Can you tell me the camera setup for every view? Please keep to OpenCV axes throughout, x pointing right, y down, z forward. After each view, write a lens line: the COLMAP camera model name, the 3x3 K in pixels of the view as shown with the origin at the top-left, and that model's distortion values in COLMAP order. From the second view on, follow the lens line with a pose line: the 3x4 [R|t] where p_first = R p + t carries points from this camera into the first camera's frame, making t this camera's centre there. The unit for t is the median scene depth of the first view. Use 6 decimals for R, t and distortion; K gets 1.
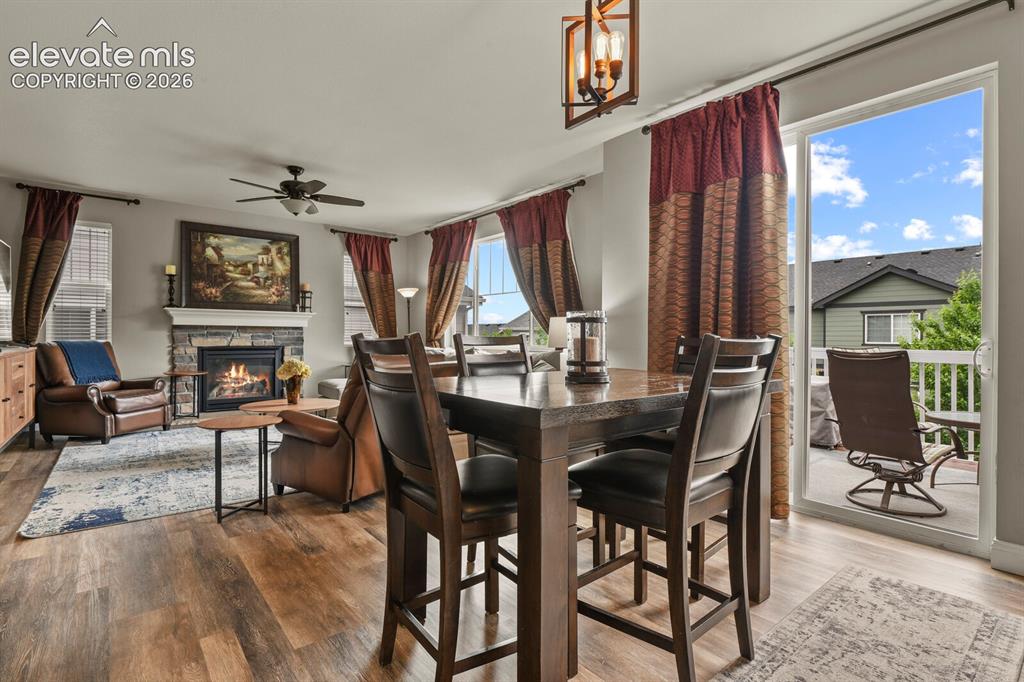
lens RADIAL K [[496.7, 0, 520.2], [0, 496.7, 336.0], [0, 0, 1]] dist [-0.002052, -0.004394]
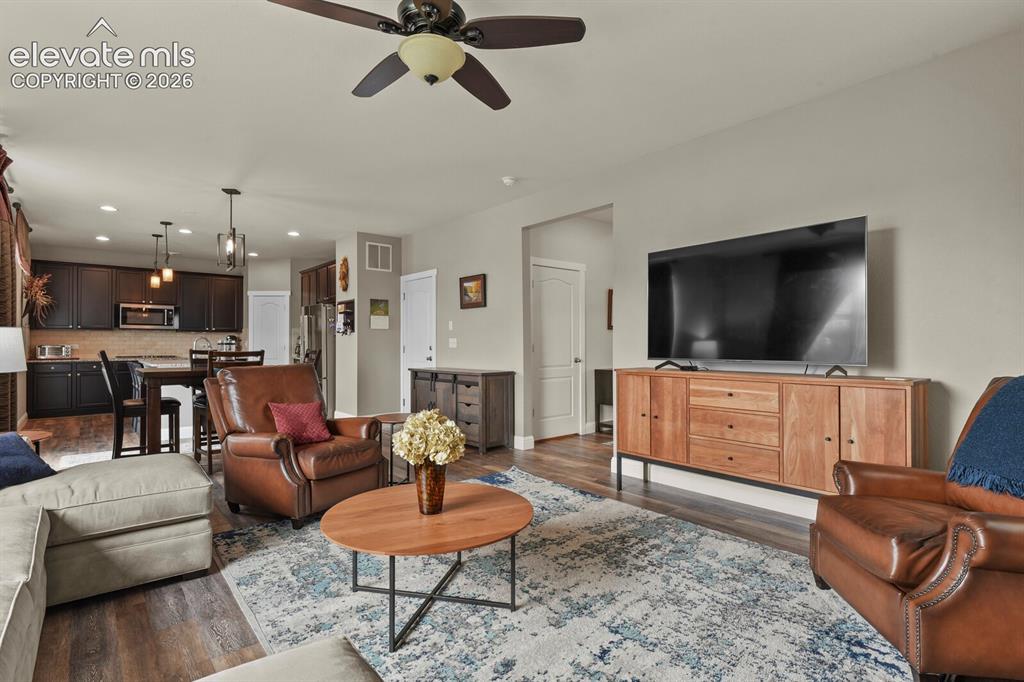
lens RADIAL K [[496.8, 0, 515.5], [0, 496.8, 340.4], [0, 0, 1]] dist [0.001815, -0.006548]
pose [[-0.999802, -0.003781, -0.019561, -0.398398], [-0.003629, 0.999963, -0.007798, -0.011516], [0.019589, -0.007726, -0.999778, 1.103103]]
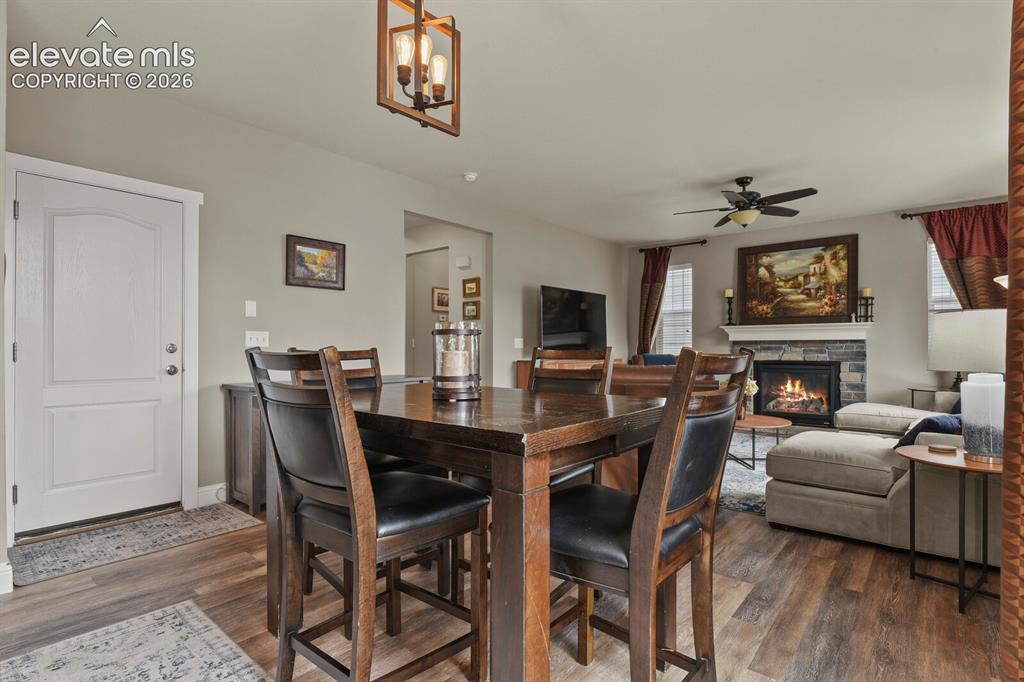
lens RADIAL K [[499.3, 0, 514.6], [0, 499.3, 348.8], [0, 0, 1]] dist [-0.001816, -0.005196]
pose [[0.176701, -0.006008, -0.984246, 0.334365], [0.001727, 0.999982, -0.005794, 0.001588], [0.984263, -0.000676, 0.176708, 0.292611]]
